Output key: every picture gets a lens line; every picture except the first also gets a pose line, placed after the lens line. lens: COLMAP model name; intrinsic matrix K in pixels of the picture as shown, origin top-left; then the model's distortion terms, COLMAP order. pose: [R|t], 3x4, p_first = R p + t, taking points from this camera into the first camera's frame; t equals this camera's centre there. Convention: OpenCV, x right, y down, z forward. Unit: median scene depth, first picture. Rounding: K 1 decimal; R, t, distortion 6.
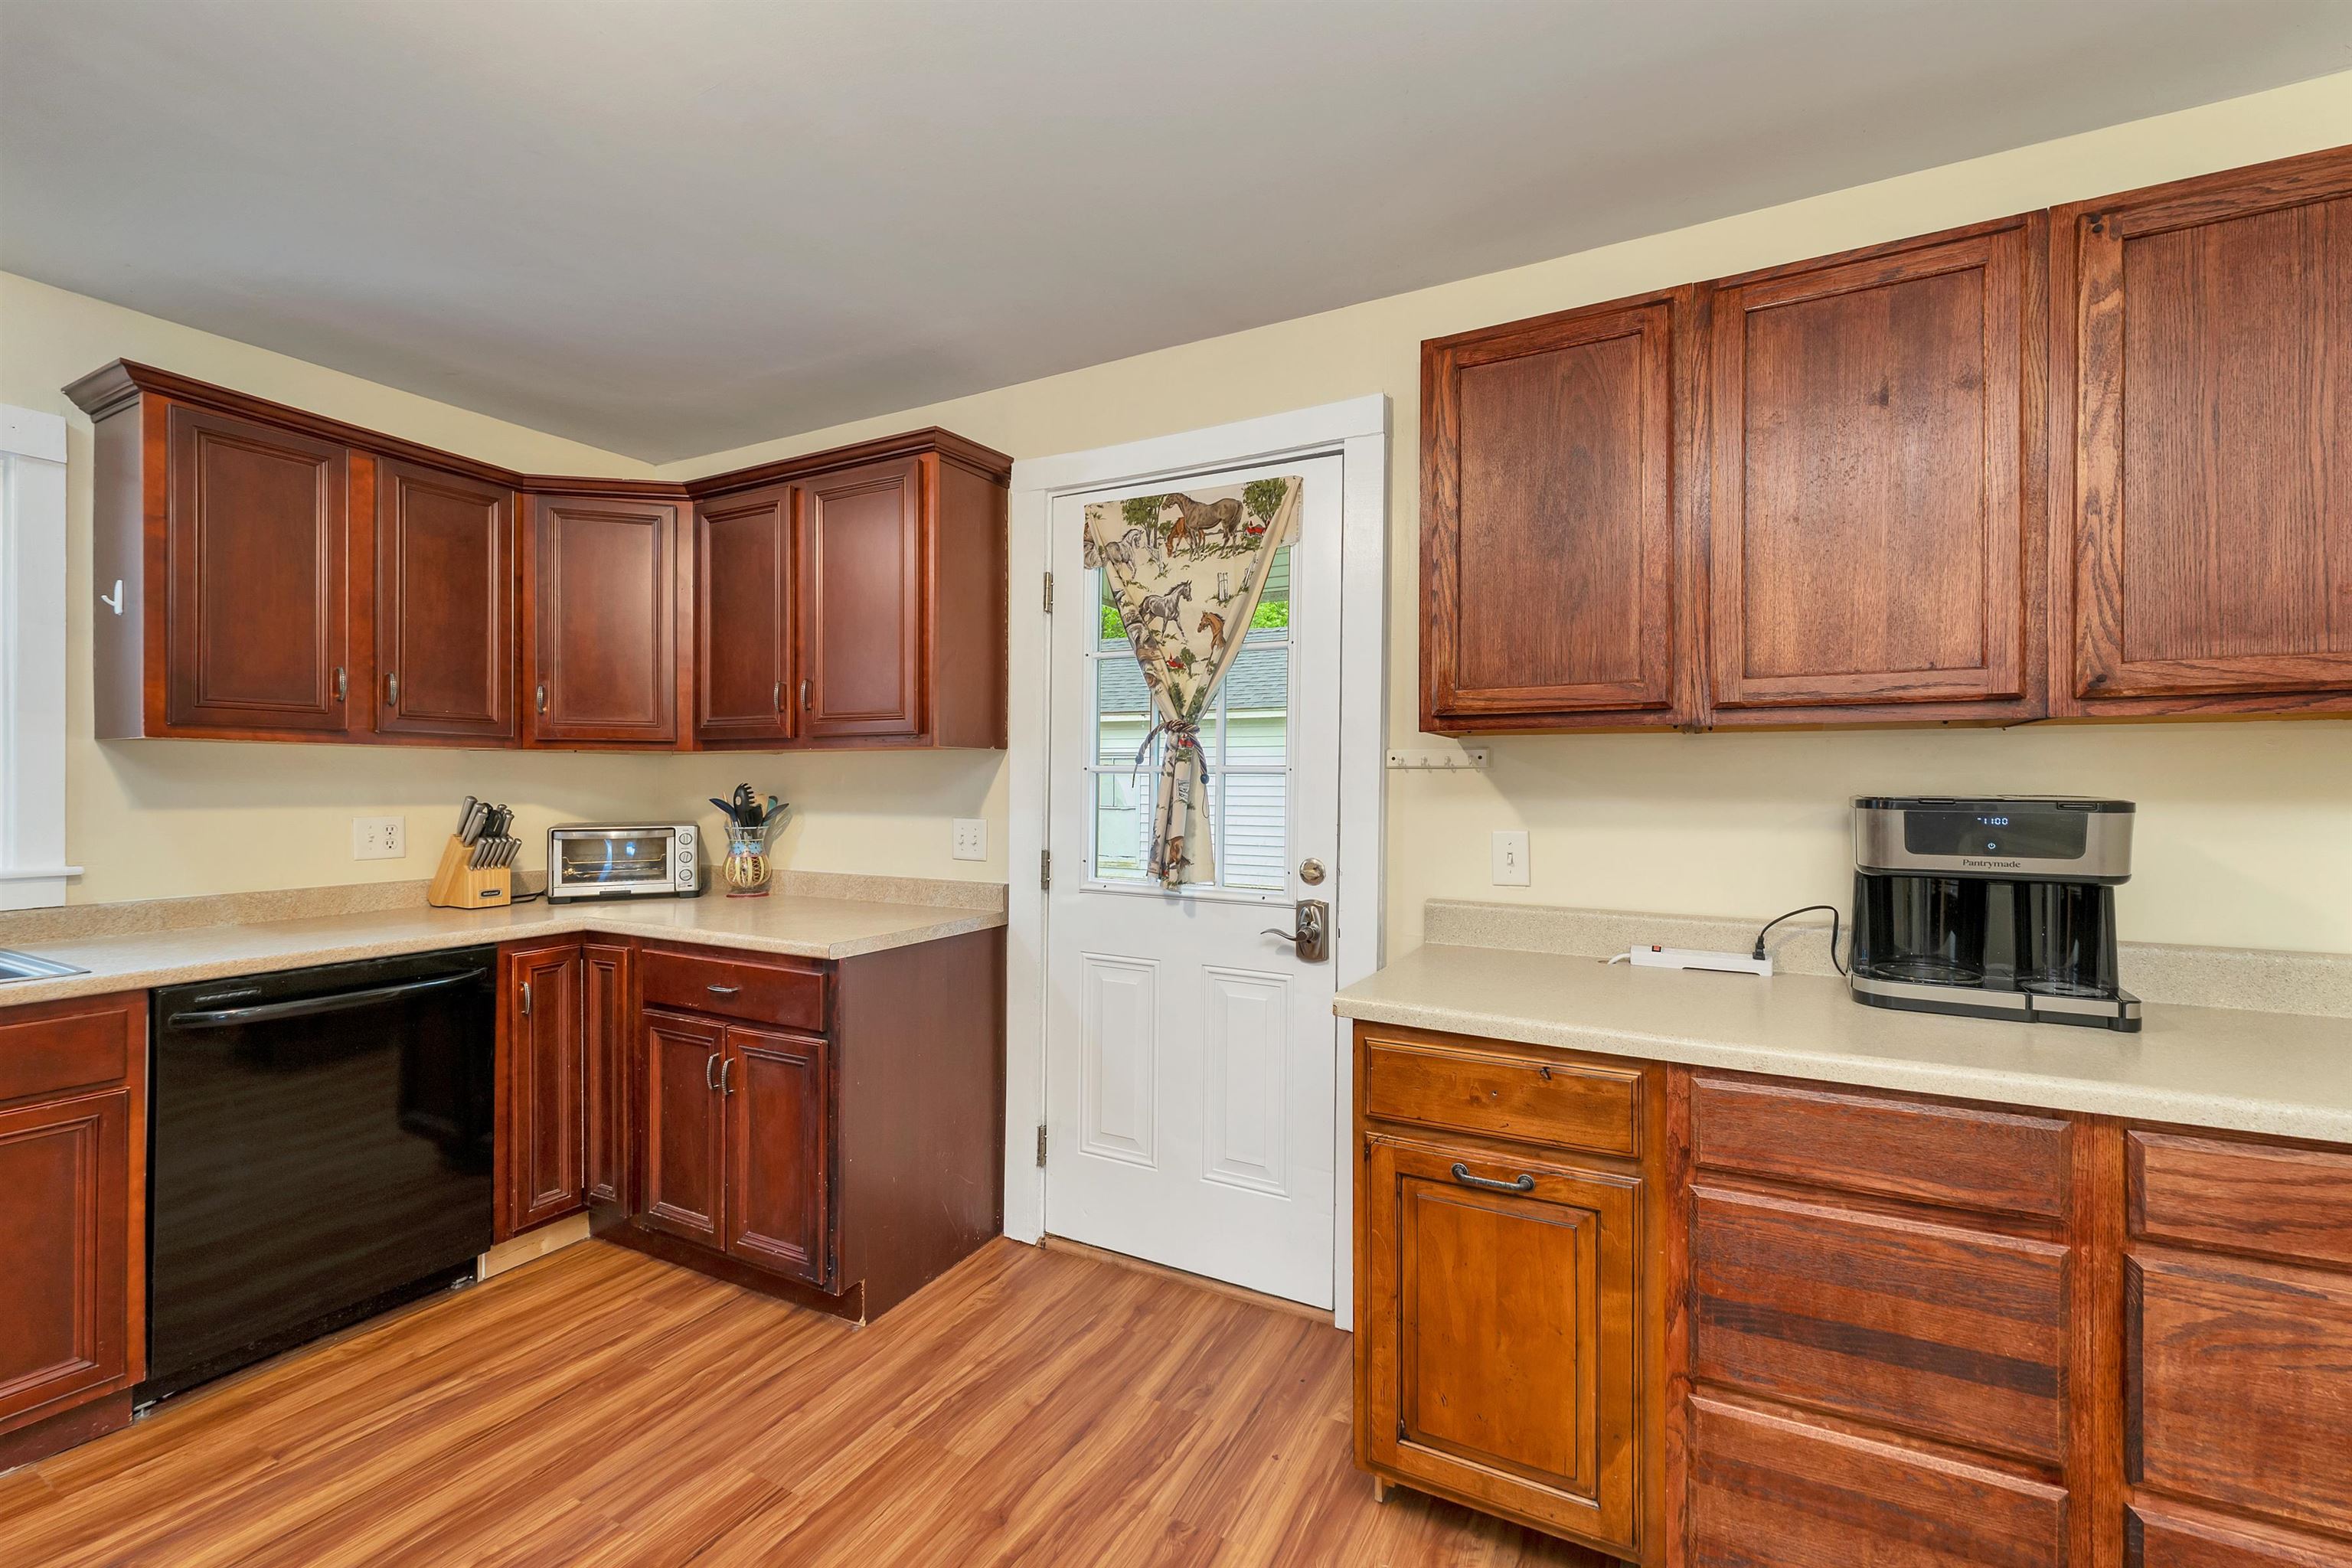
lens RADIAL K [[975.7, 0, 1162.8], [0, 975.7, 785.6], [0, 0, 1]] dist [0.000938, 0.000002]
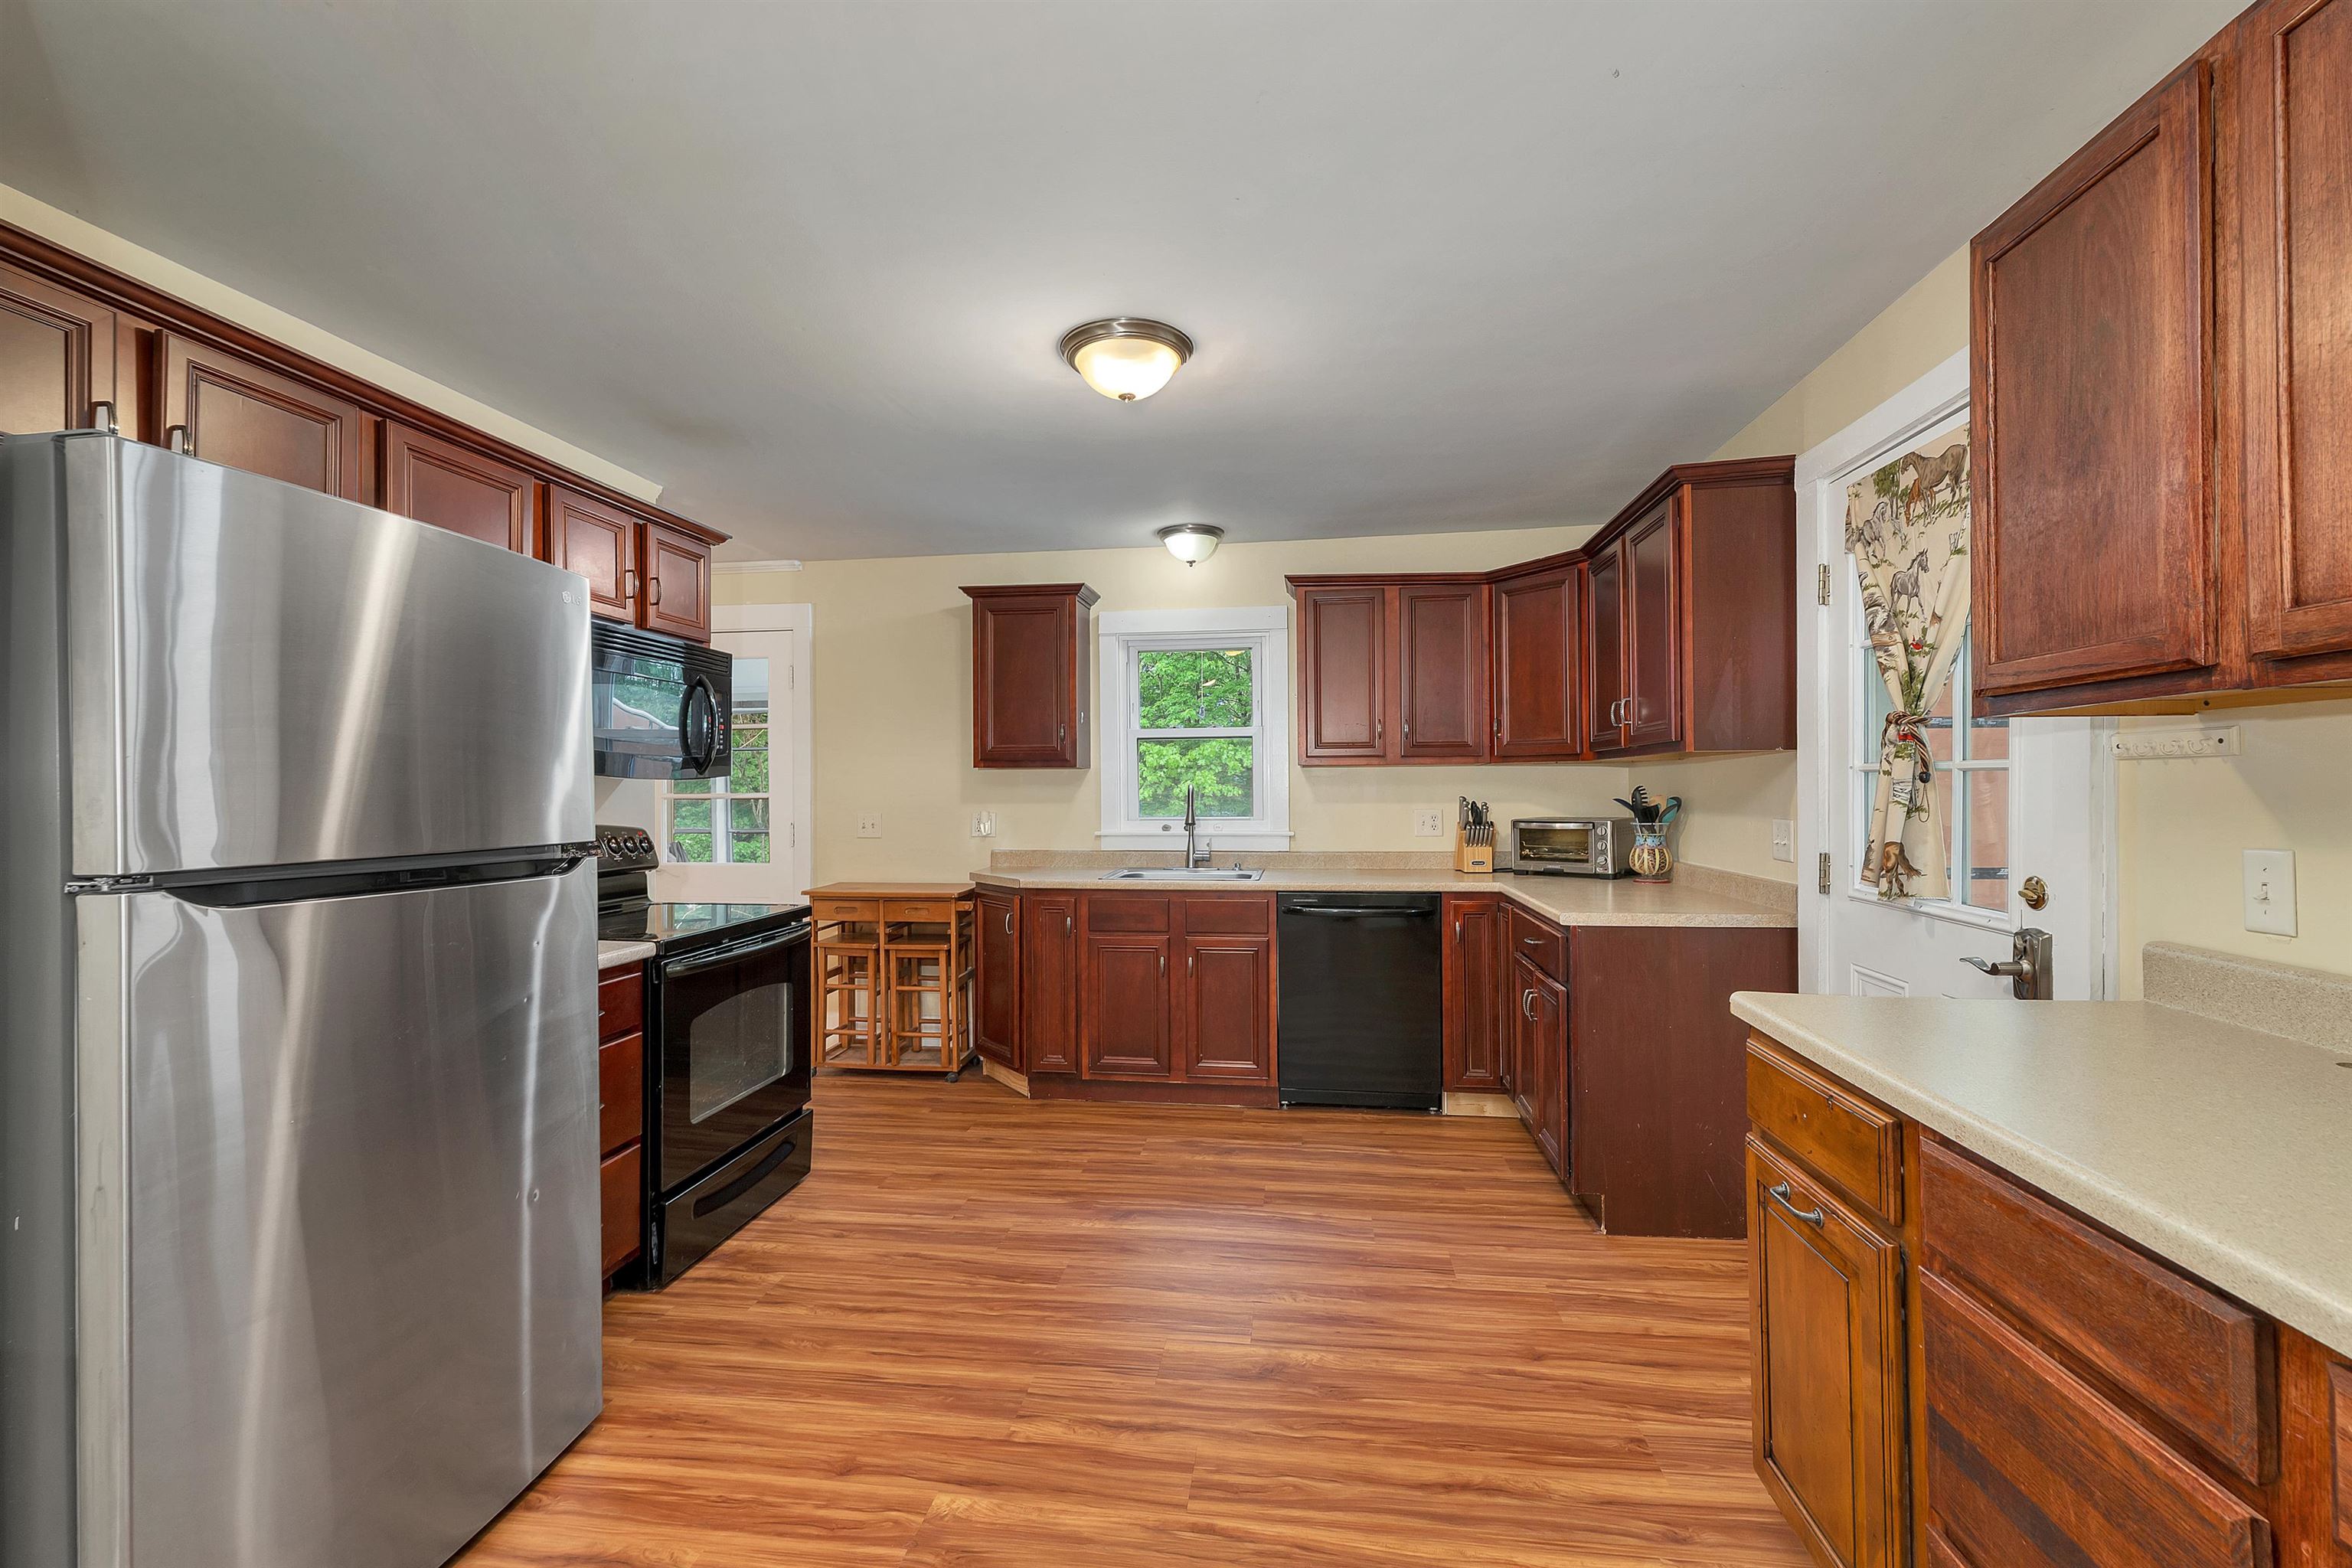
lens RADIAL K [[975.7, 0, 1174.4], [0, 975.7, 783.4], [0, 0, 1]] dist [0.000938, 0.000002]
pose [[0.362365, -0.010895, -0.931972, 0.593285], [0.007753, 0.999932, -0.008675, 0.000895], [0.932004, -0.004082, 0.362425, 0.061179]]
